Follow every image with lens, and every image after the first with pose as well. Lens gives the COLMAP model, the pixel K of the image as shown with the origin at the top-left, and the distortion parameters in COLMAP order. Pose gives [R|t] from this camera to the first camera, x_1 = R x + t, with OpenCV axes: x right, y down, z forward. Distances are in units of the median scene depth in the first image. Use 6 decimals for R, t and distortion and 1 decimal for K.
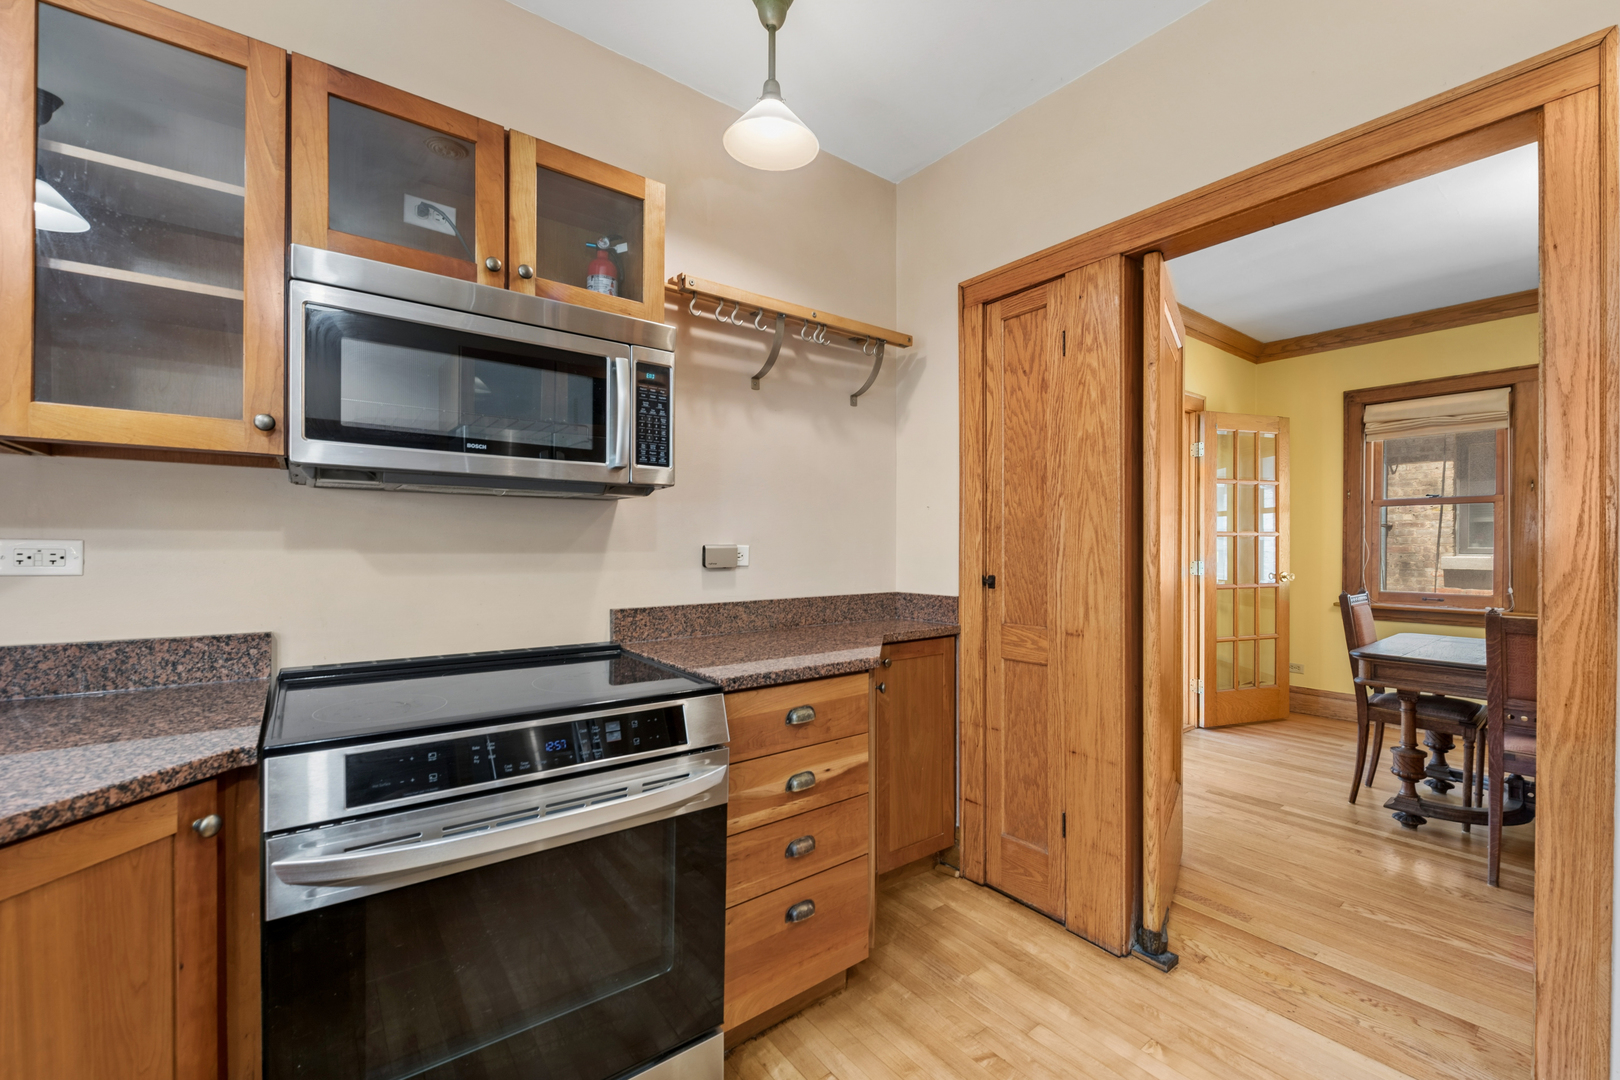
lens RADIAL K [[669.6, 0, 804.1], [0, 669.6, 554.1], [0, 0, 1]] dist [0.010317, -0.000462]
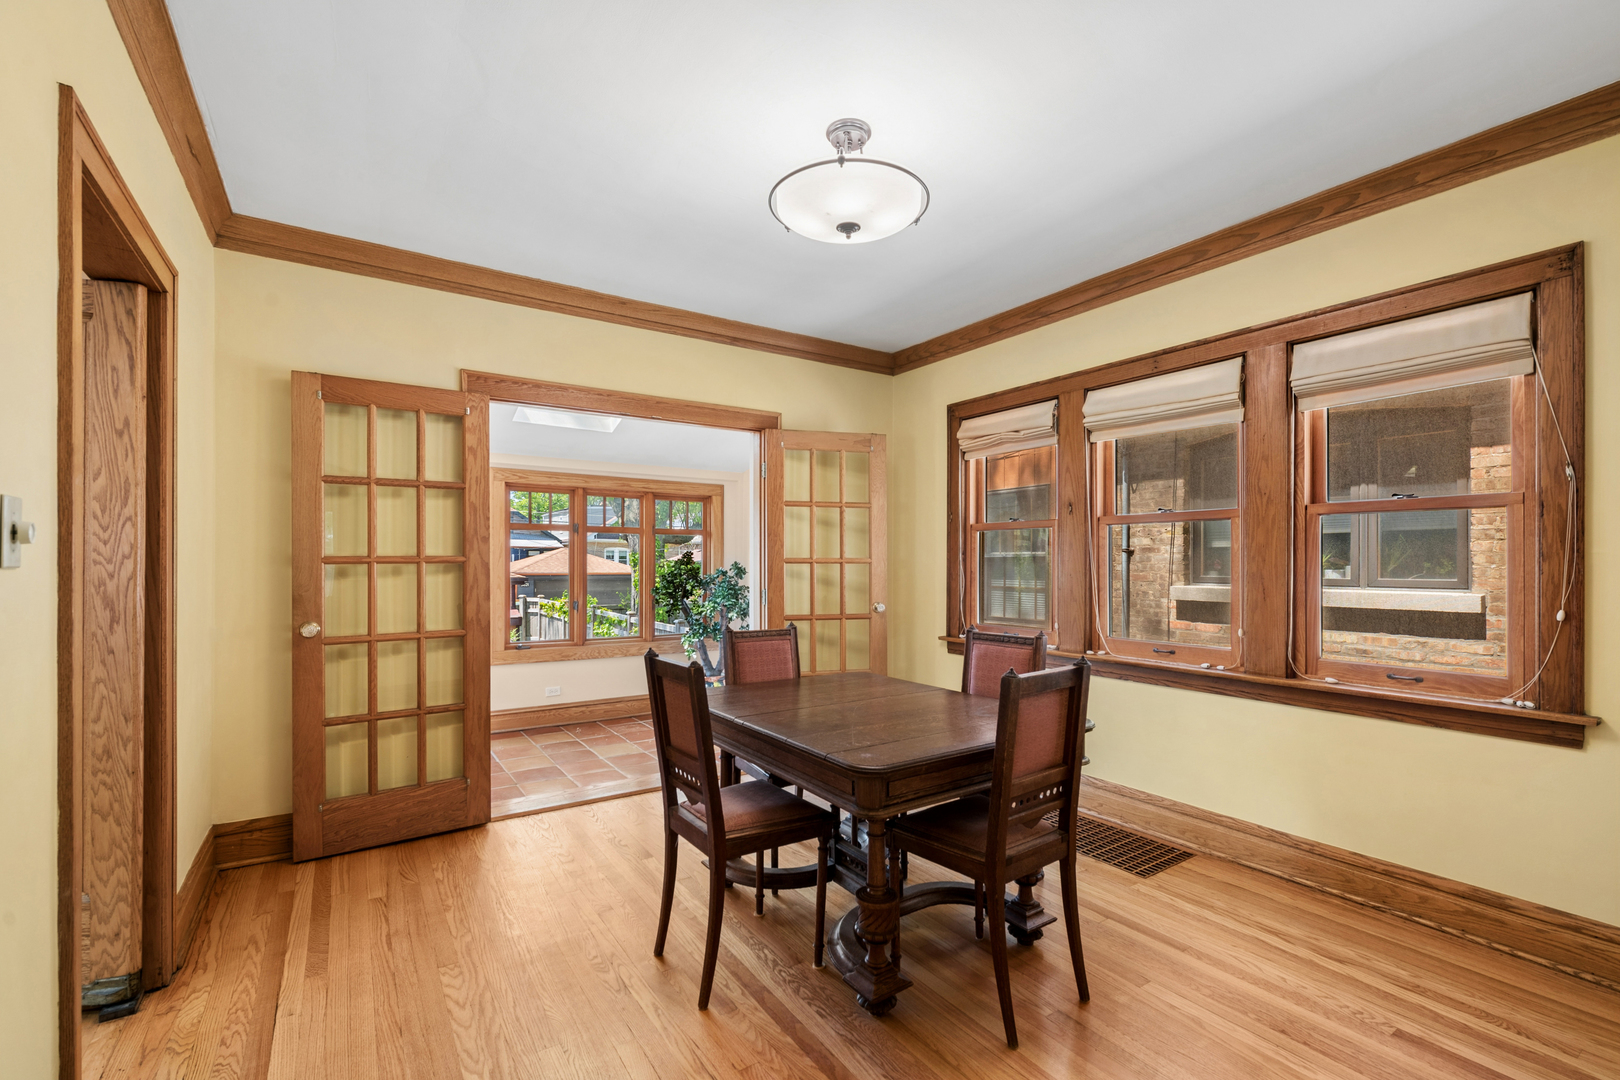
lens RADIAL K [[706.0, 0, 818.3], [0, 706.0, 548.1], [0, 0, 1]] dist [0.001439, -0.000304]
pose [[0.994686, 0.003357, -0.102897, 0.578114], [-0.007293, 0.999255, -0.037897, -0.007580], [0.102693, 0.038446, 0.993970, 0.029078]]
